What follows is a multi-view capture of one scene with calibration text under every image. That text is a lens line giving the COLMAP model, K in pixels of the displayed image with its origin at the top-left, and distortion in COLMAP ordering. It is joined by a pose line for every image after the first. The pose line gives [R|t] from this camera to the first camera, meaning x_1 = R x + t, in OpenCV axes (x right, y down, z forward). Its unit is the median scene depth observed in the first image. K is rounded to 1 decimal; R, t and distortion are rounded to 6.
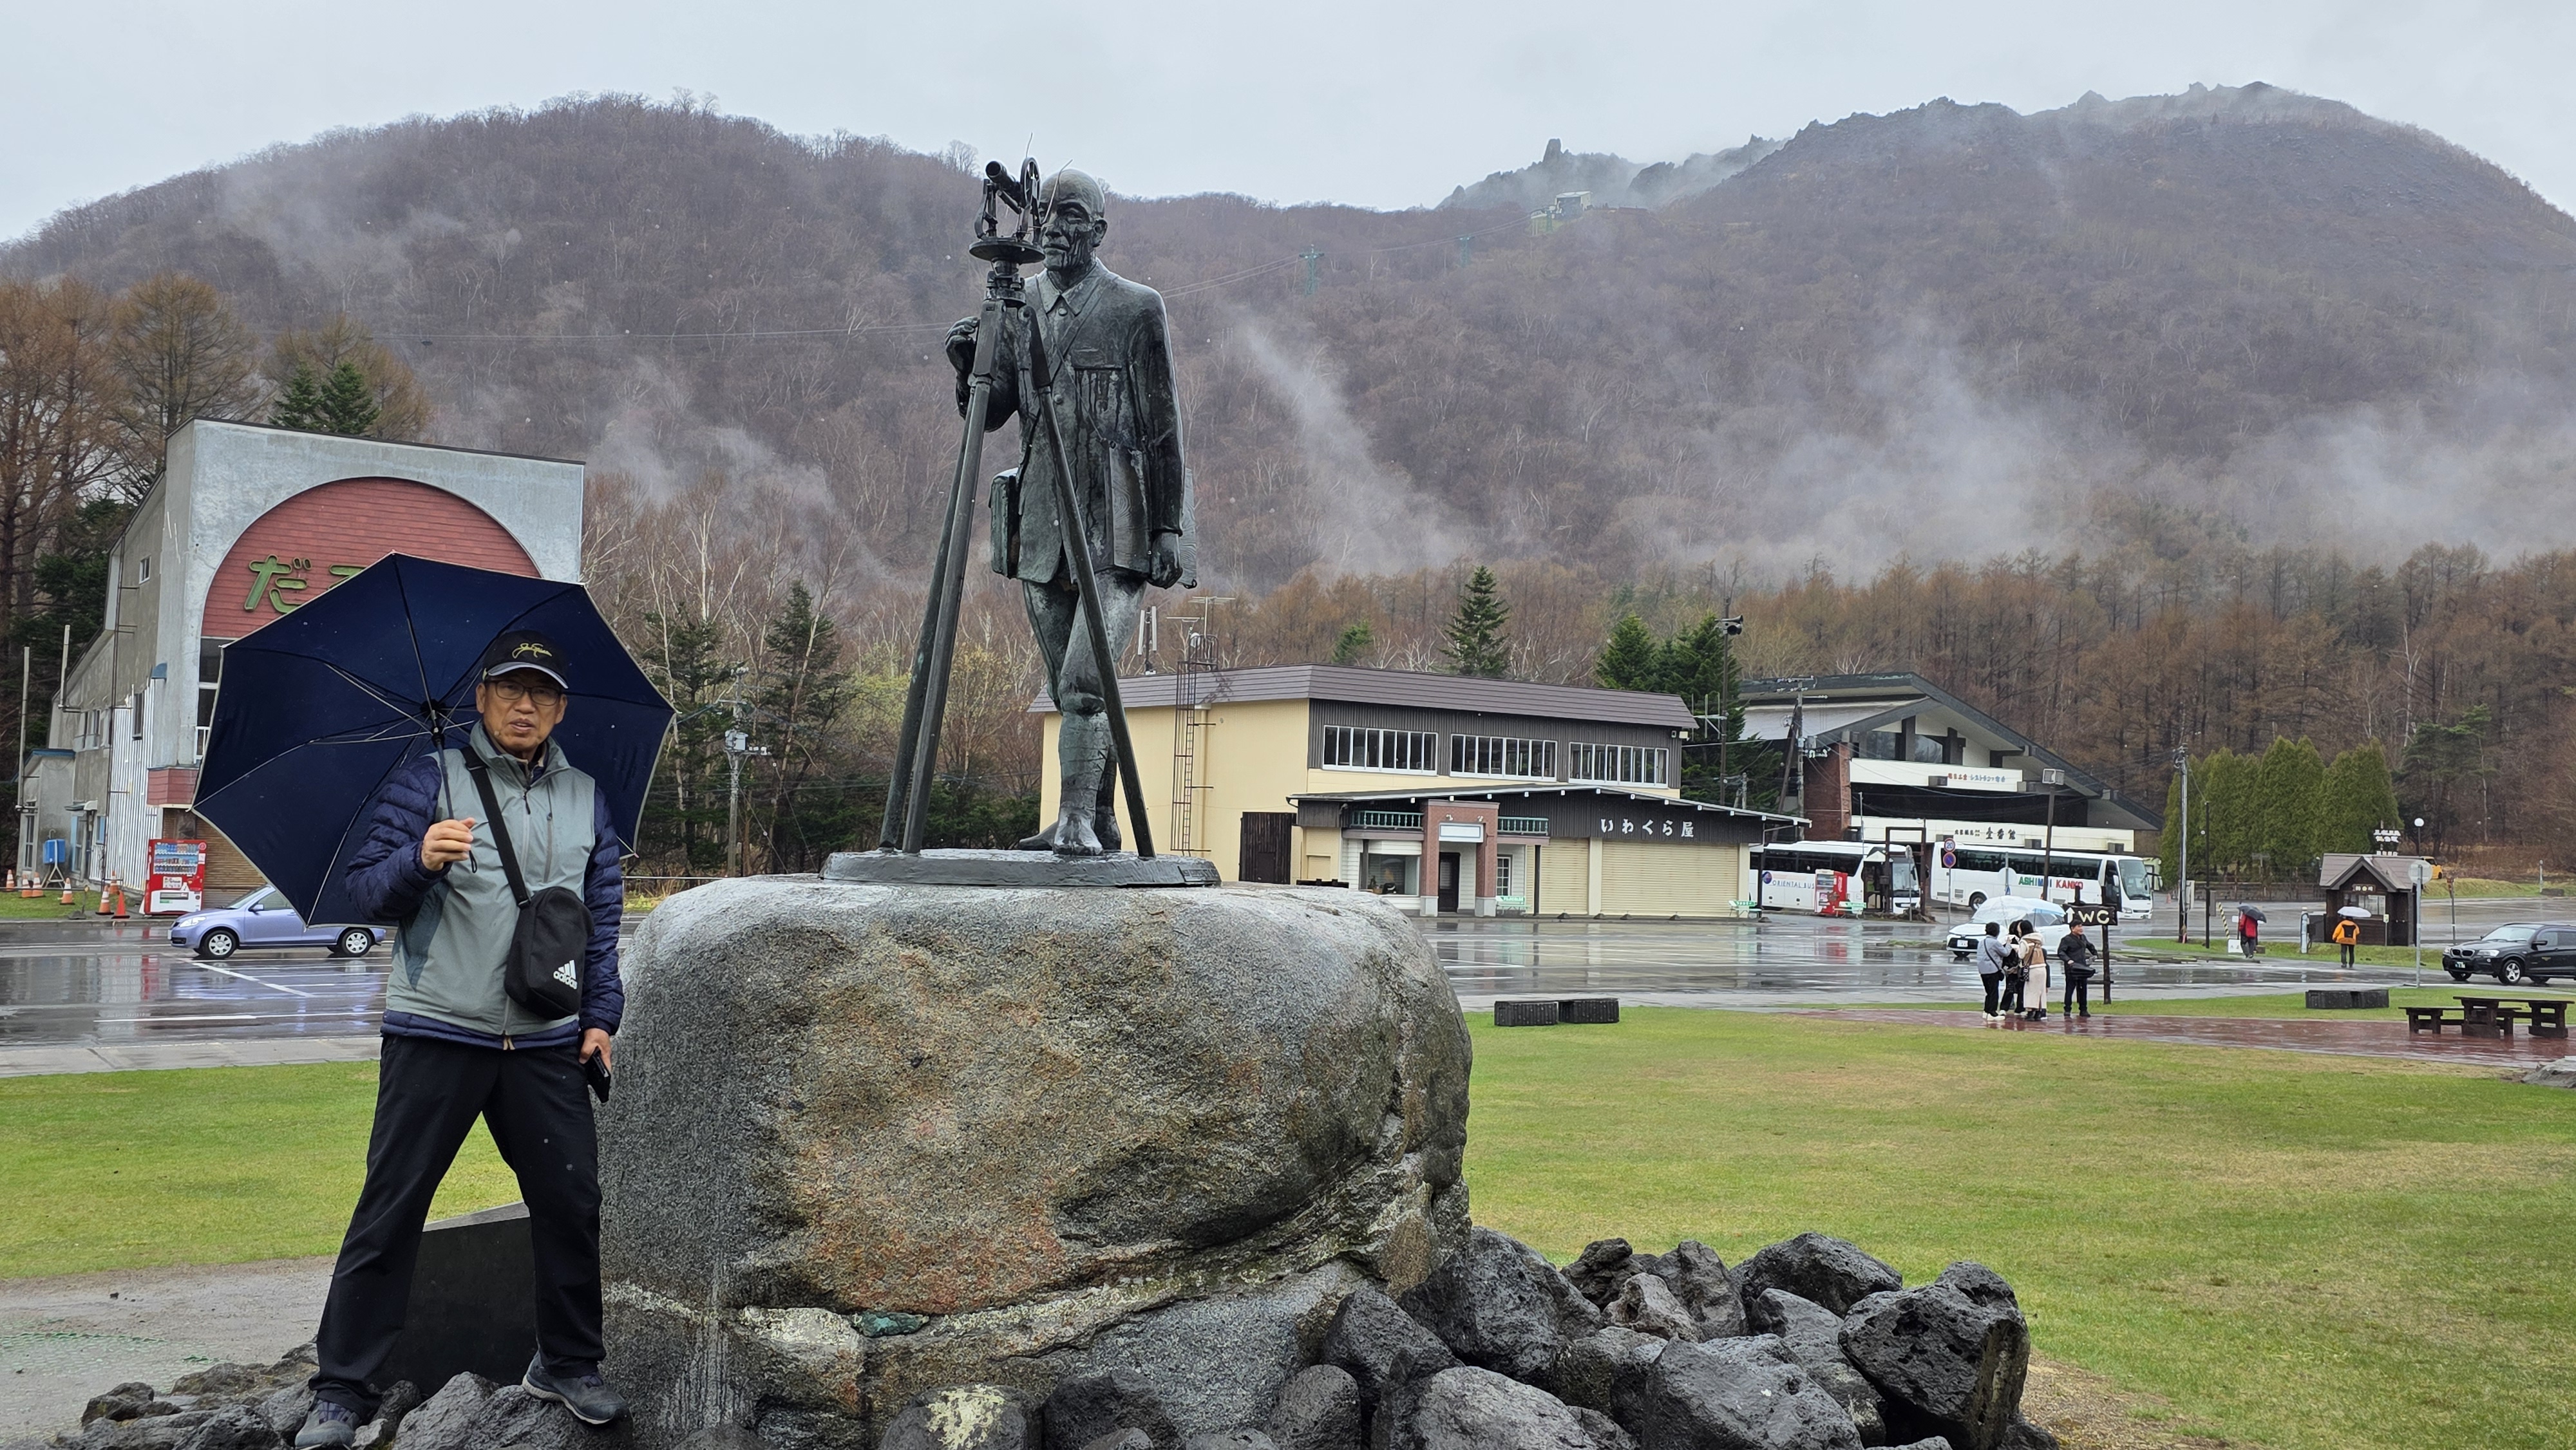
lens RADIAL K [[2188.5, 0, 1283.9], [0, 2188.5, 747.0], [0, 0, 1]] dist [0.060622, -0.063400]
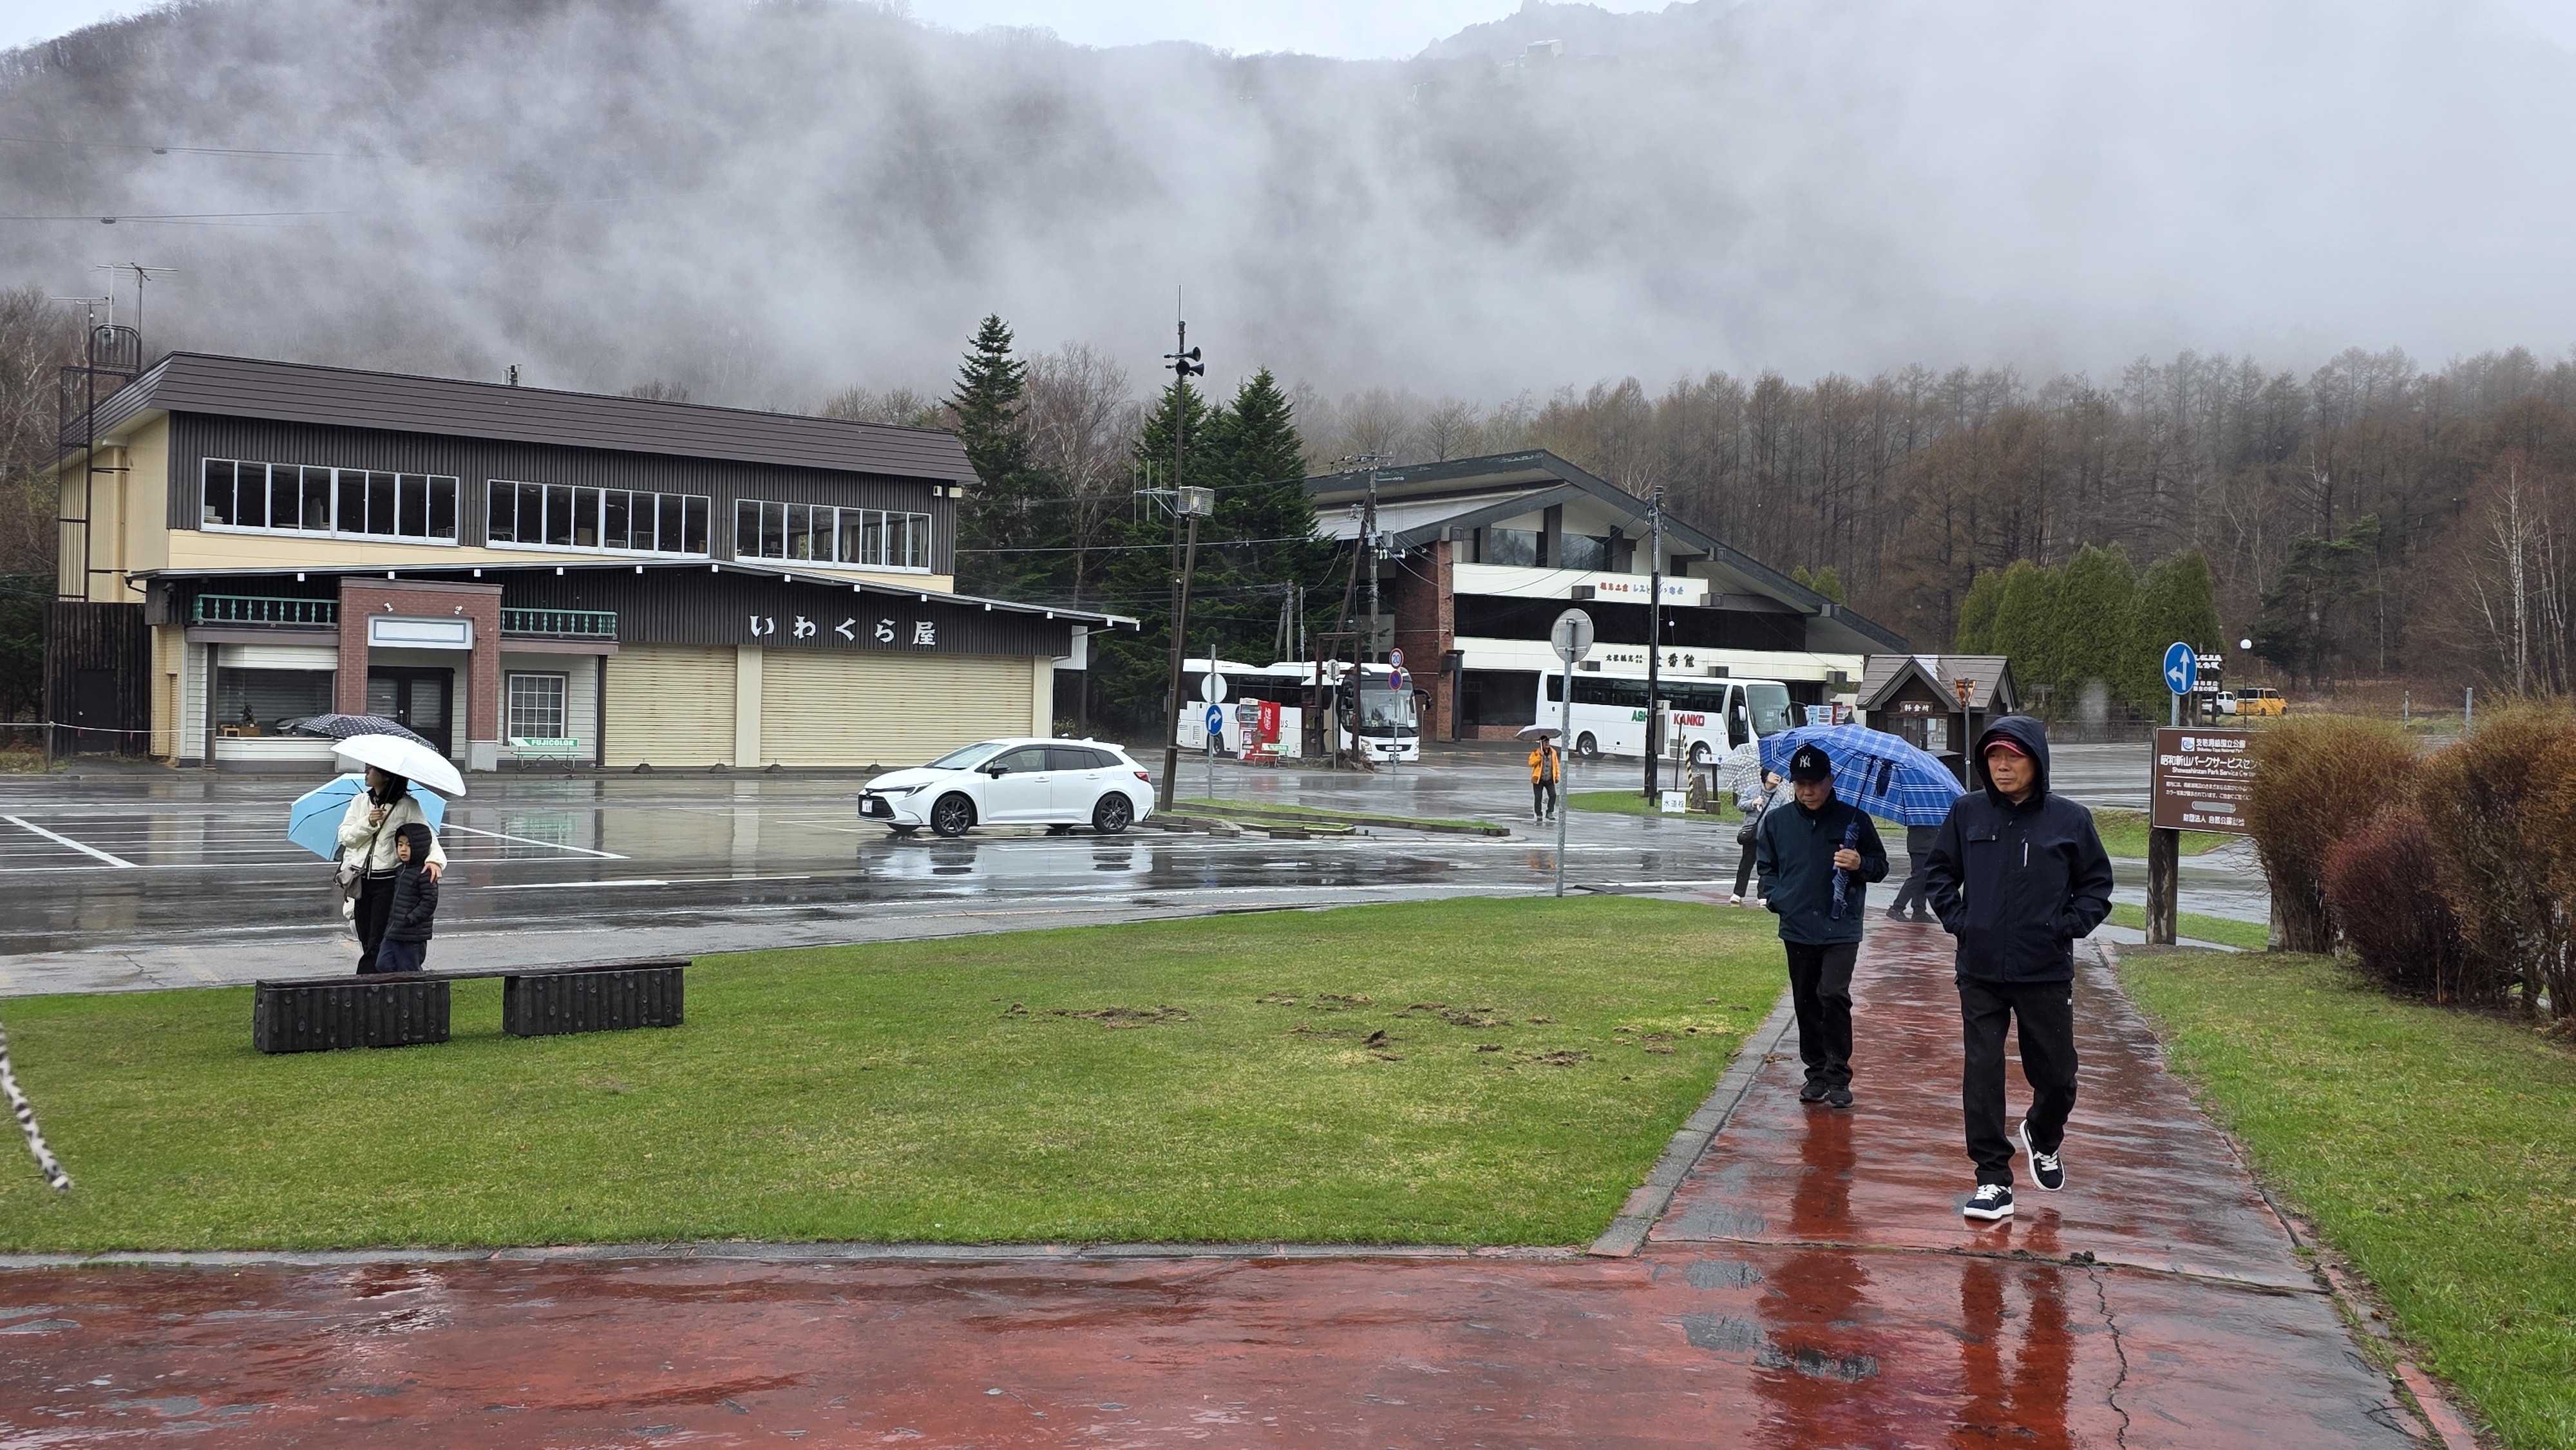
lens RADIAL K [[2111.6, 0, 1298.2], [0, 2111.6, 745.4], [0, 0, 1]] dist [0.086834, -0.028444]
pose [[0.999936, -0.010819, -0.003239, 0.183453], [0.010999, 0.998009, 0.062097, 0.020334], [0.002561, -0.062129, 0.998065, 0.230763]]
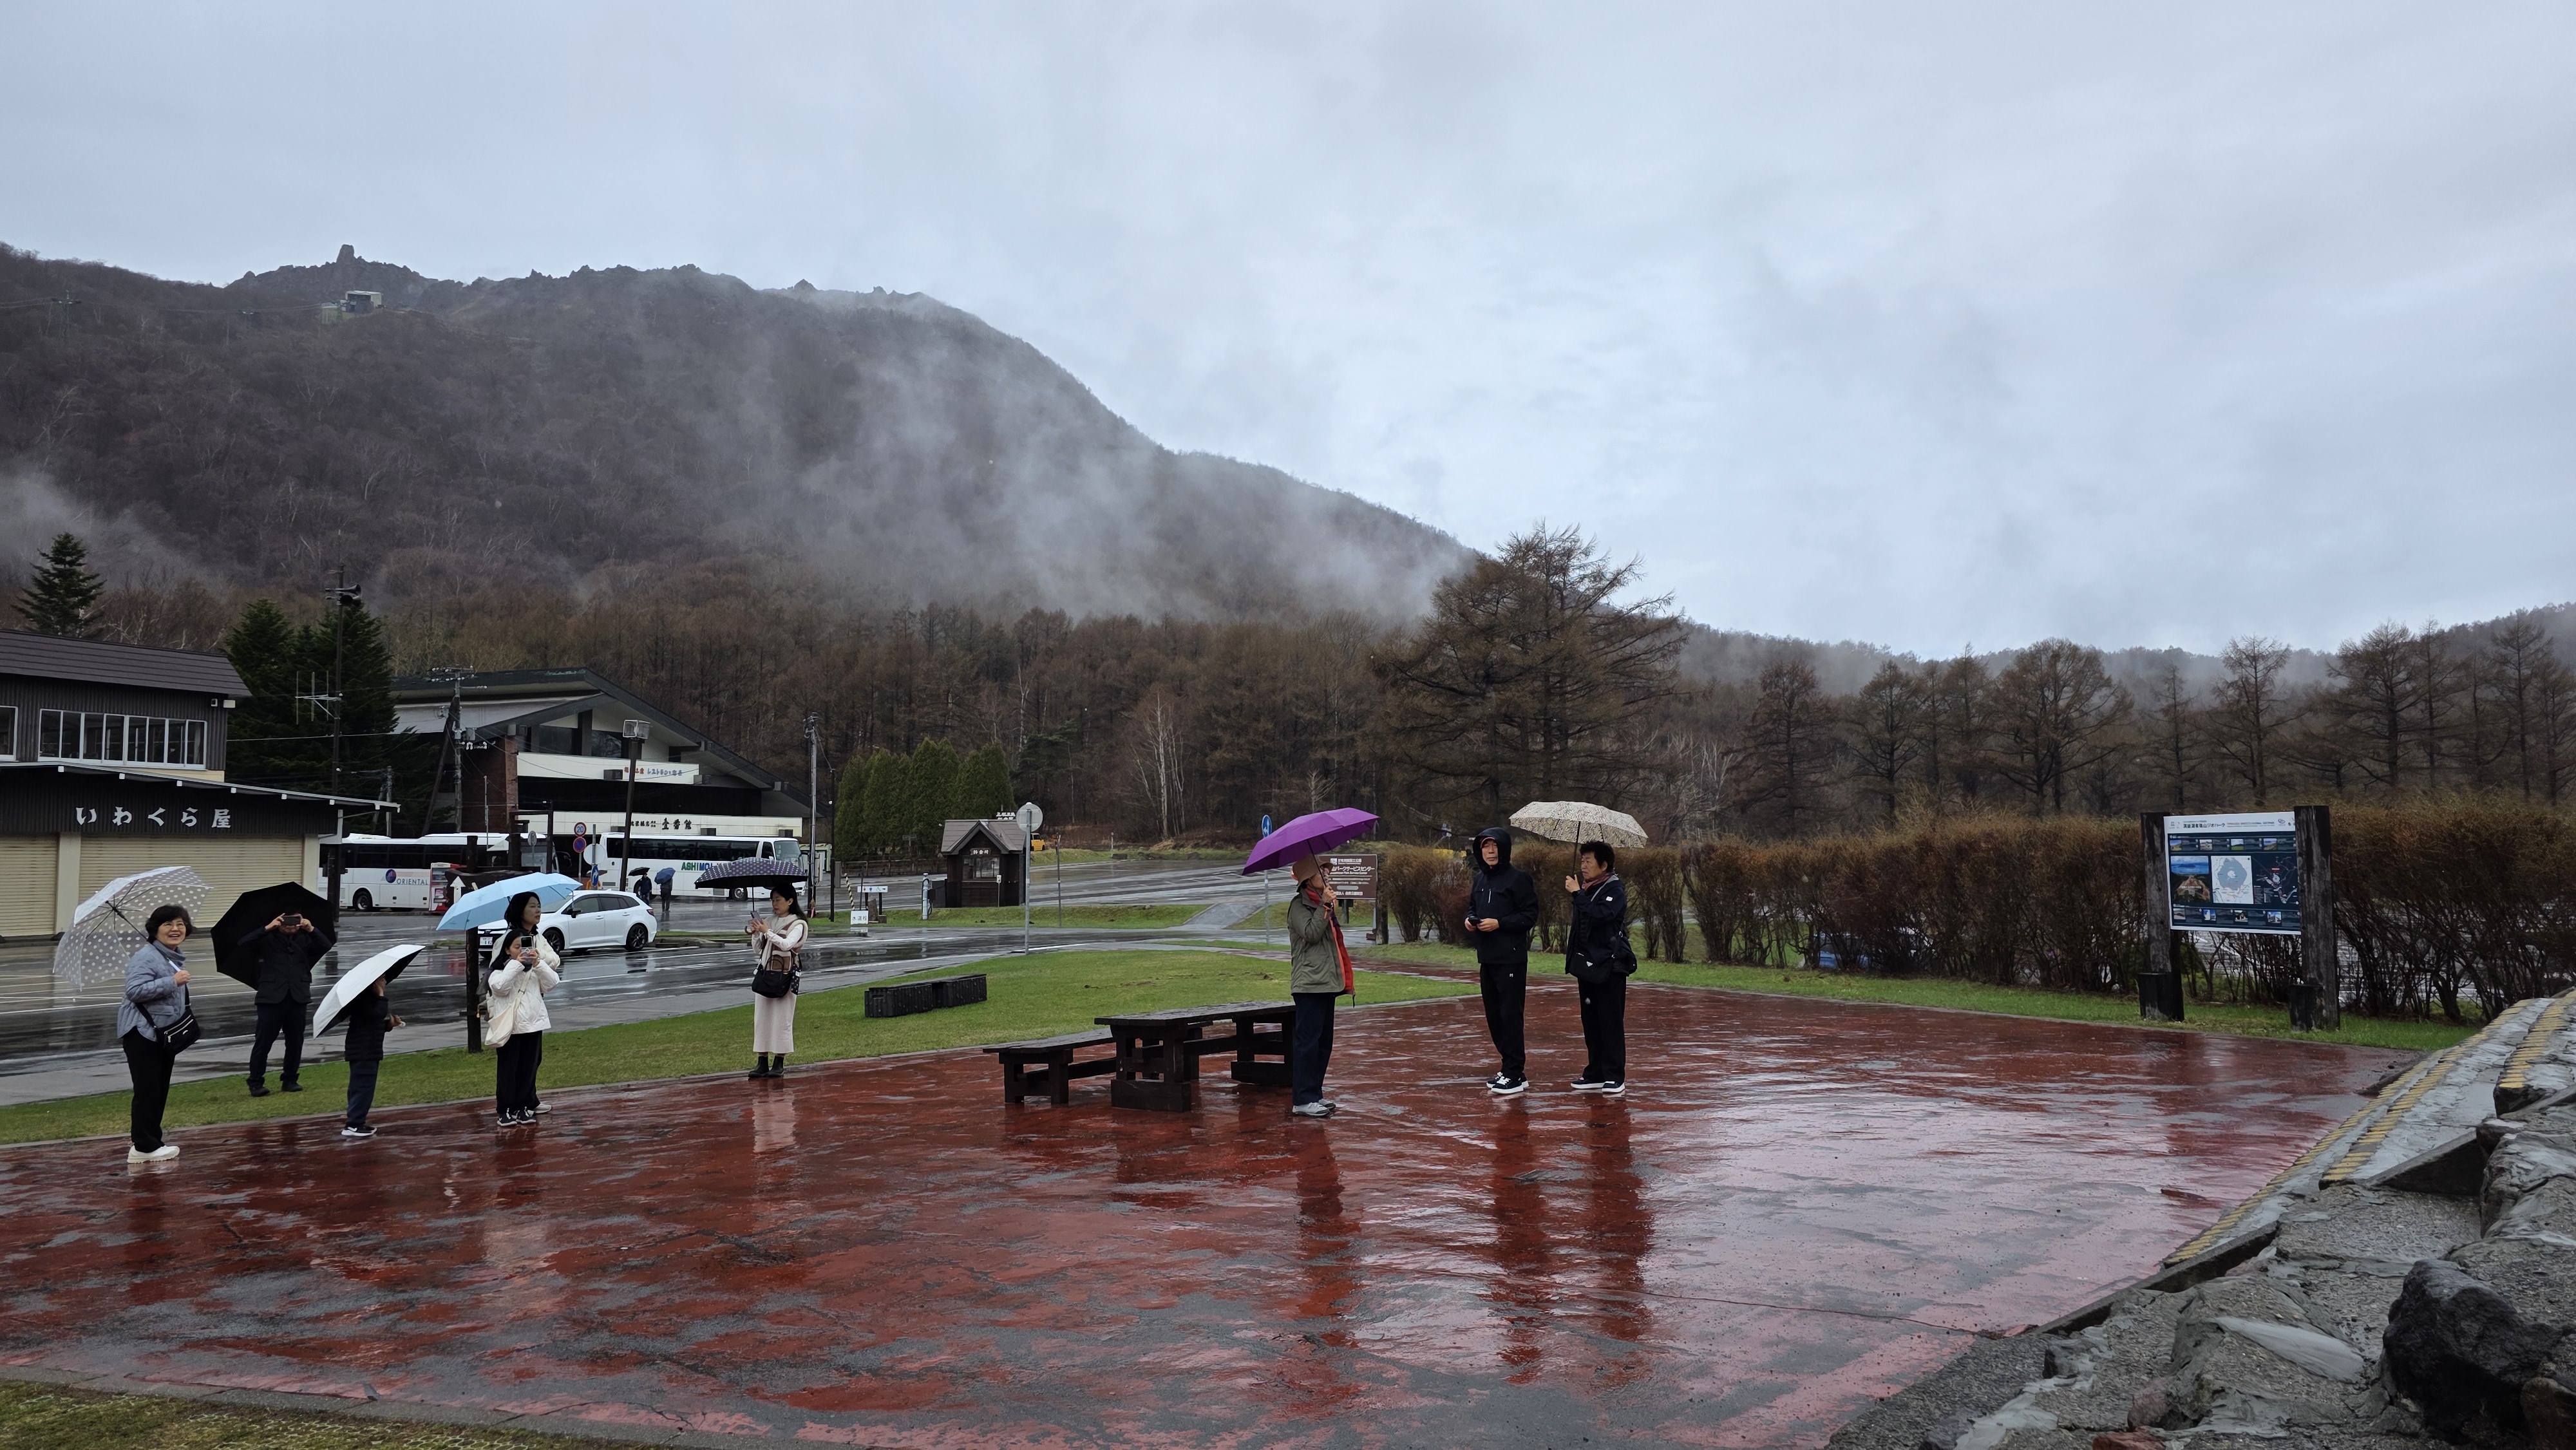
lens RADIAL K [[1660.3, 0, 1306.6], [0, 1660.3, 726.8], [0, 0, 1]] dist [-0.005610, -0.007850]
pose [[0.802404, 0.001154, 0.596780, 0.087418], [0.015348, 0.999627, -0.022569, 0.014567], [-0.596584, 0.027269, 0.802087, 0.169690]]
